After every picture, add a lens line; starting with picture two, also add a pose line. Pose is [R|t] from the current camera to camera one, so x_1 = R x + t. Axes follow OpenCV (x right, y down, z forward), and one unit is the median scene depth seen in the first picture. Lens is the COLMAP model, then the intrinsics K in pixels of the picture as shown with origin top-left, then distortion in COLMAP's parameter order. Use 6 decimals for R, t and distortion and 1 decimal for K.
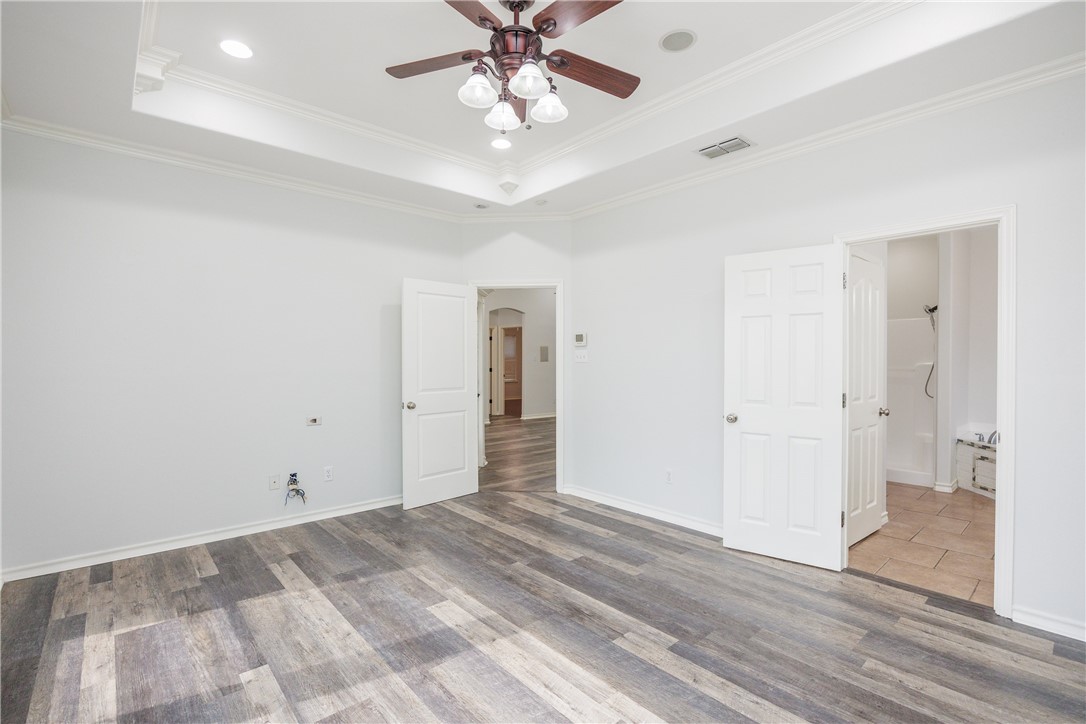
lens RADIAL K [[489.1, 0, 538.5], [0, 489.1, 361.9], [0, 0, 1]] dist [-0.018767, 0.000144]
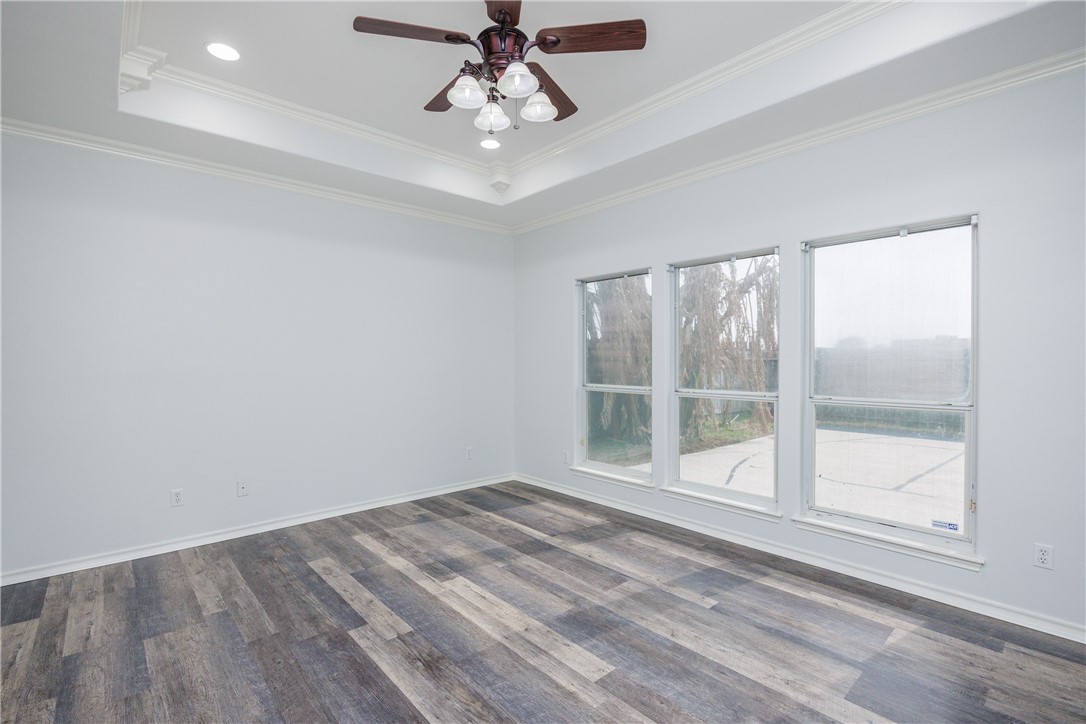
lens RADIAL K [[489.1, 0, 538.5], [0, 489.1, 361.9], [0, 0, 1]] dist [-0.018767, 0.000144]
pose [[-0.999980, 0.000054, -0.006387, -0.109635], [-0.000015, 0.999941, 0.010907, -0.012456], [0.006387, 0.010907, -0.999920, 2.009885]]
